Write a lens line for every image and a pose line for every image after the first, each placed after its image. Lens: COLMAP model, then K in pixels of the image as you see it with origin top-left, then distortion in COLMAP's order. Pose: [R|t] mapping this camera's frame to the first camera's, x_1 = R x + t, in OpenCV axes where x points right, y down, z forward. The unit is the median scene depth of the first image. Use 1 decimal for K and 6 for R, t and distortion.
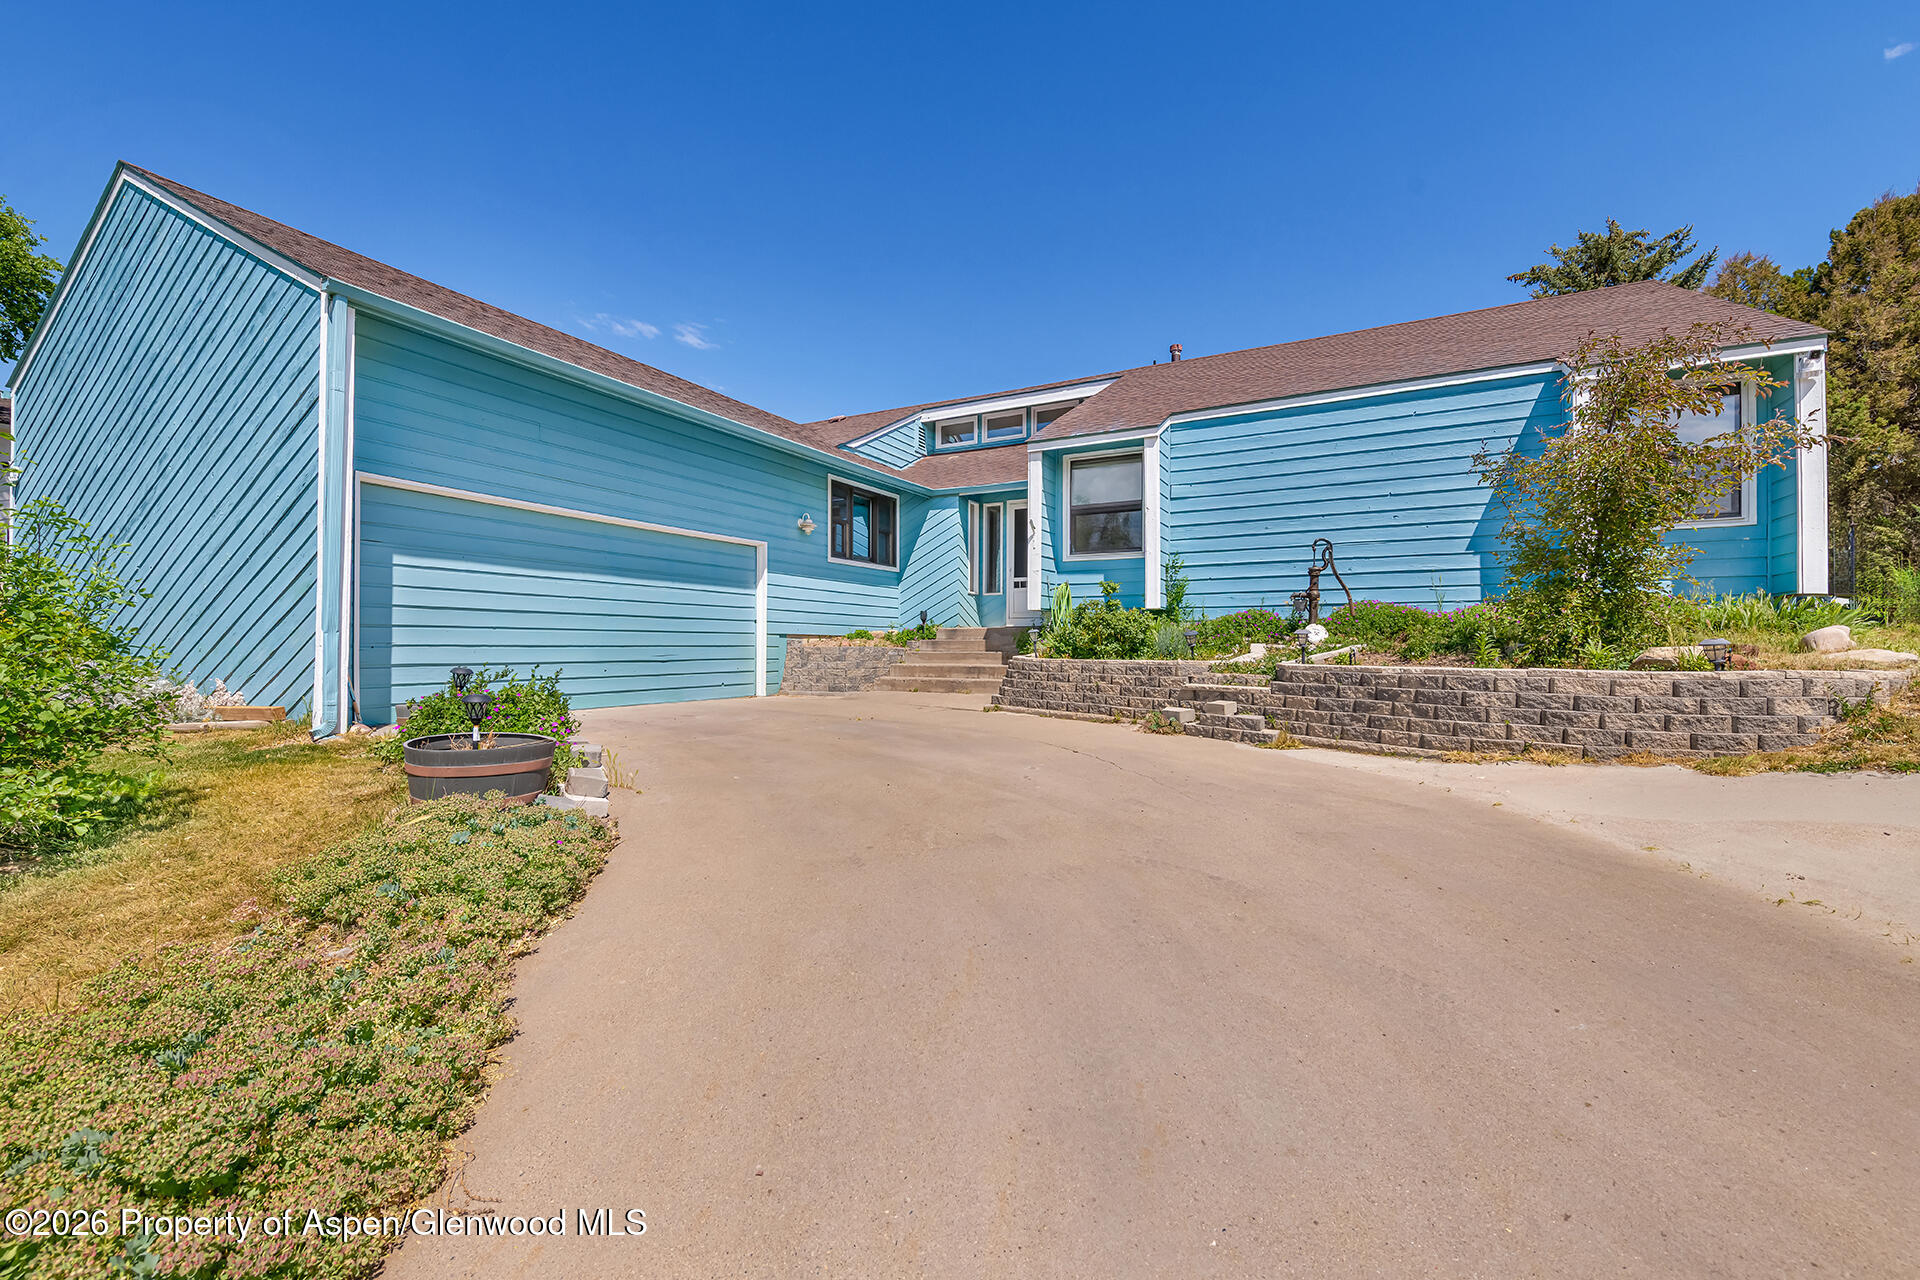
lens RADIAL K [[769.3, 0, 964.9], [0, 769.3, 637.5], [0, 0, 1]] dist [0.003055, -0.001146]
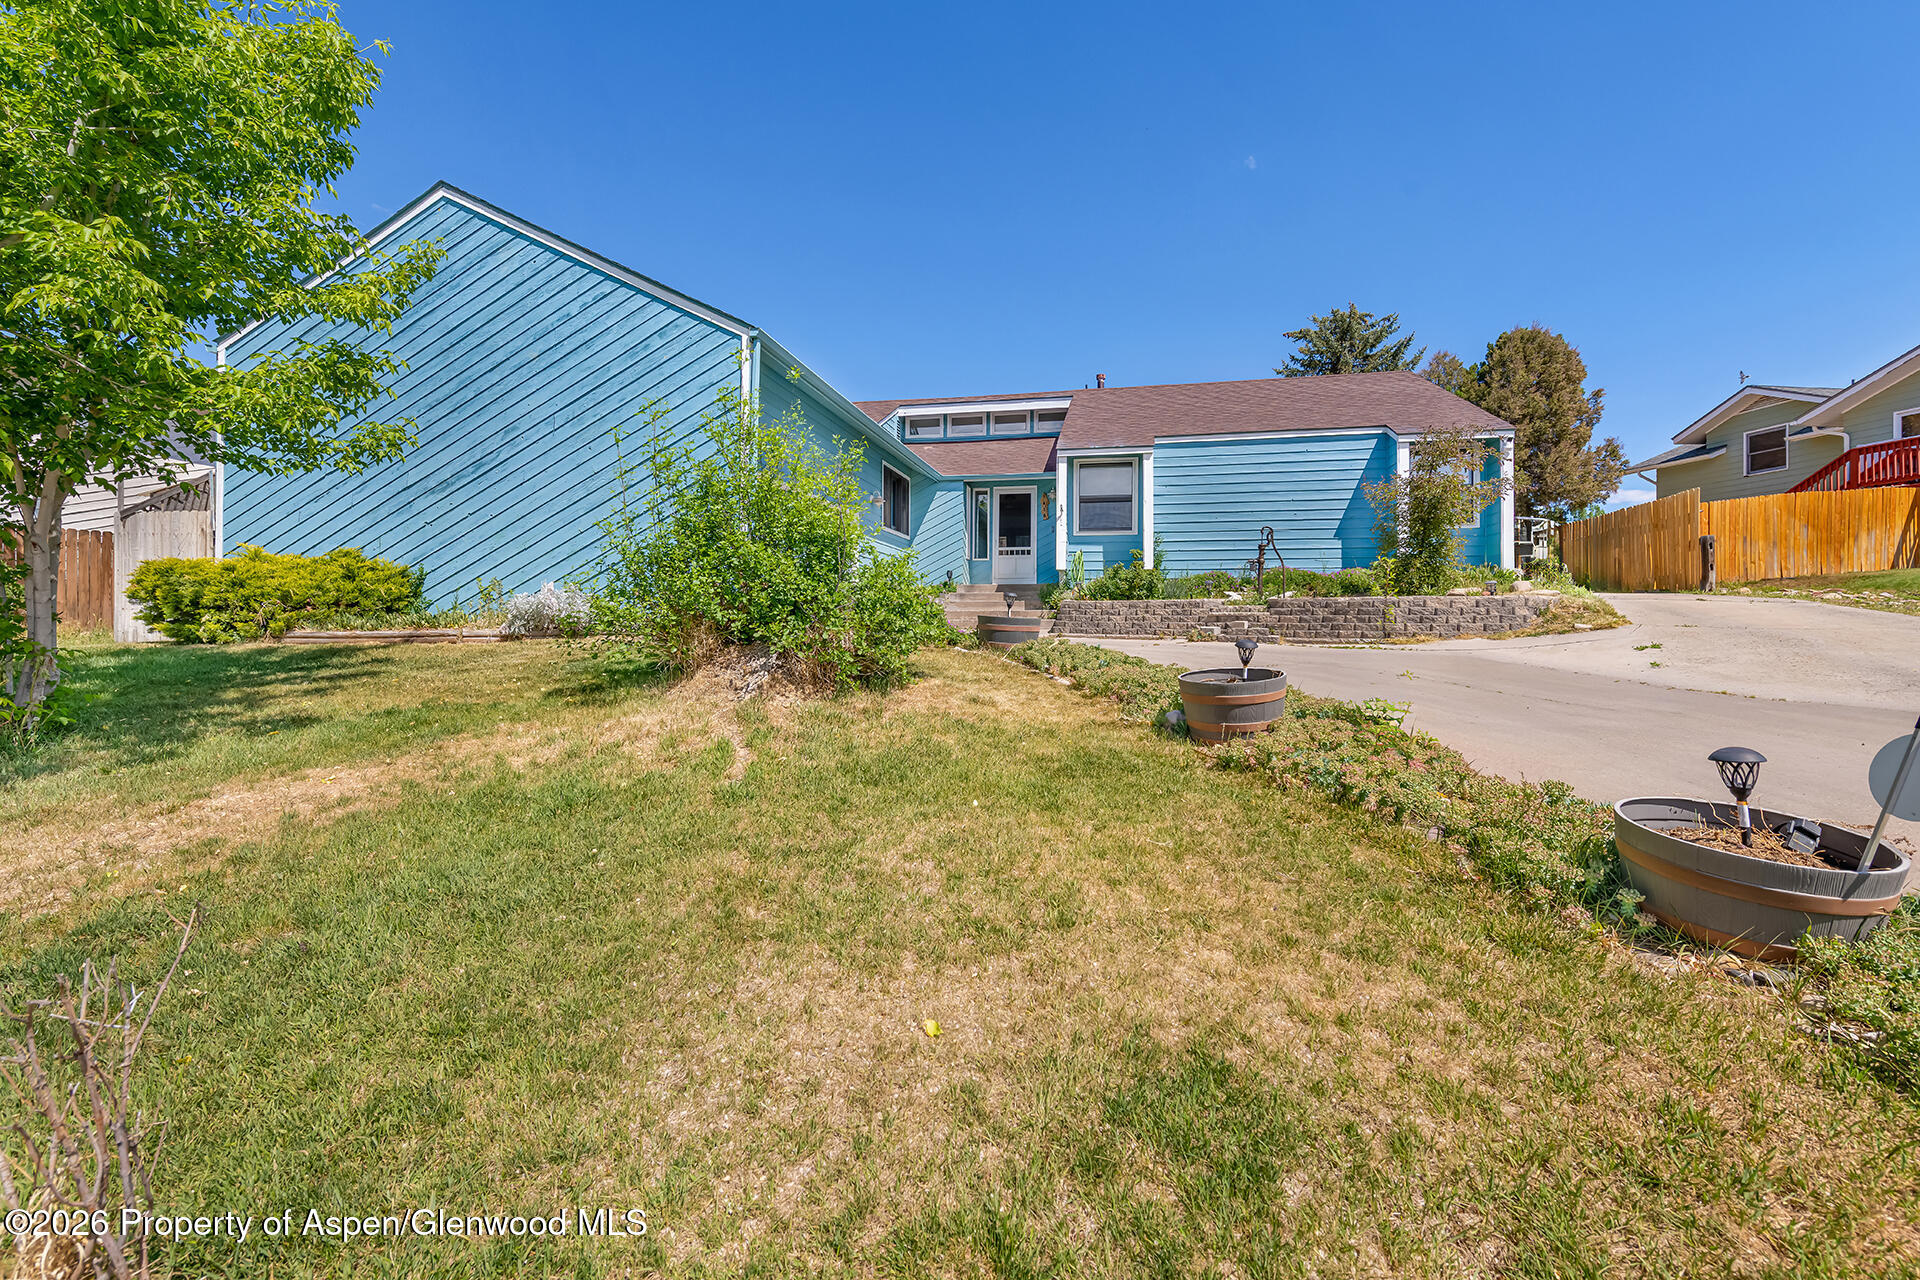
lens RADIAL K [[764.1, 0, 958.9], [0, 764.1, 624.2], [0, 0, 1]] dist [-0.001309, -0.000352]
pose [[0.961579, 0.001447, 0.274524, -0.443670], [-0.005278, 0.999899, 0.013220, 0.043713], [-0.274477, -0.014161, 0.961489, -0.273810]]
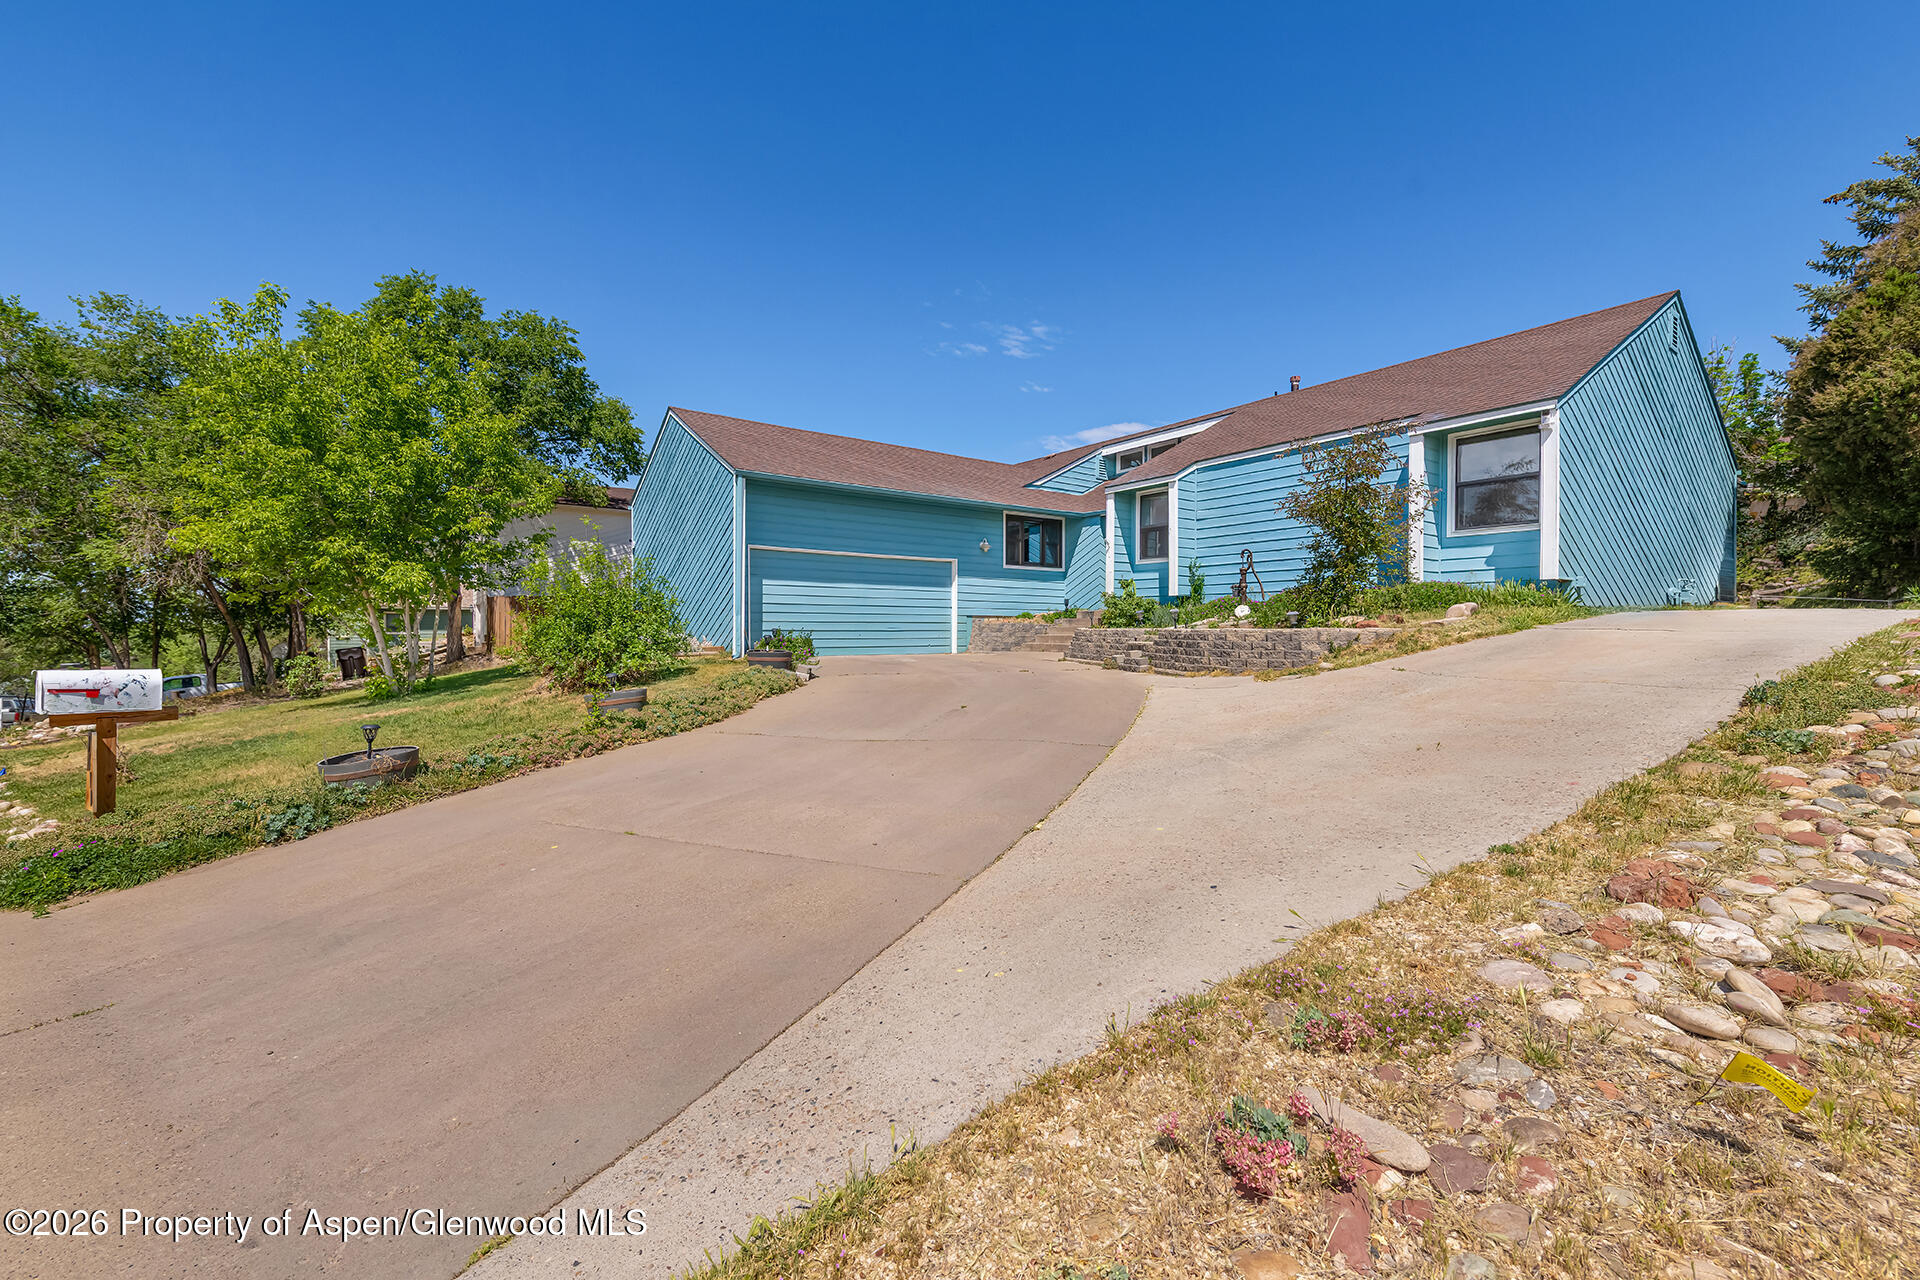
lens RADIAL K [[764.1, 0, 958.9], [0, 764.1, 624.2], [0, 0, 1]] dist [-0.001309, -0.000352]
pose [[0.899049, -0.003419, -0.437834, 0.453442], [0.005012, 0.999984, 0.002482, 0.010343], [0.437819, -0.004425, 0.899052, -0.453424]]
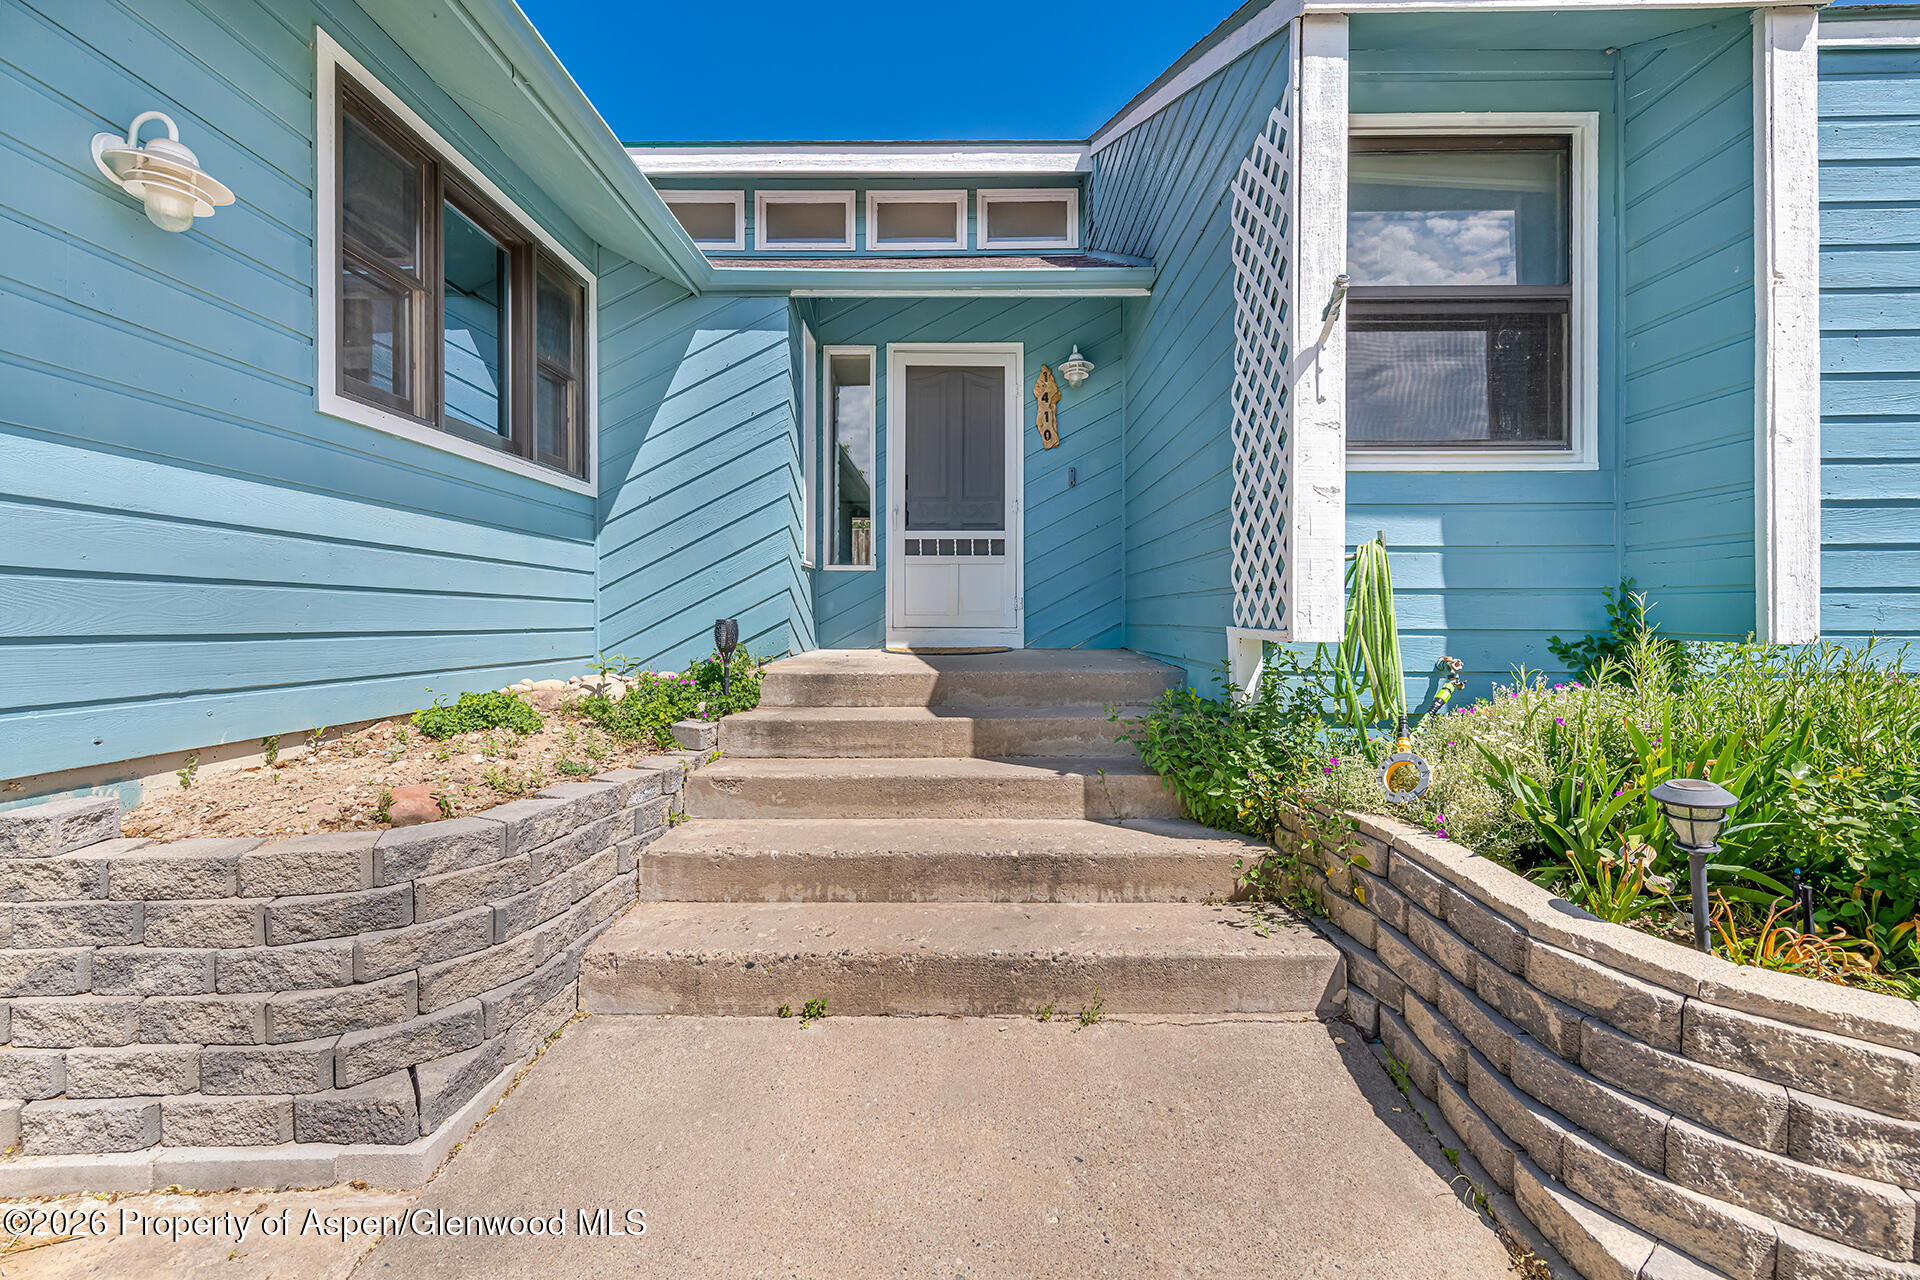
lens RADIAL K [[764.1, 0, 958.9], [0, 764.1, 624.2], [0, 0, 1]] dist [-0.001309, -0.000352]
pose [[0.890850, -0.004748, 0.454273, -0.122818], [-0.002630, 0.999875, 0.015610, -0.042858], [-0.454291, -0.015101, 0.890726, 0.783140]]
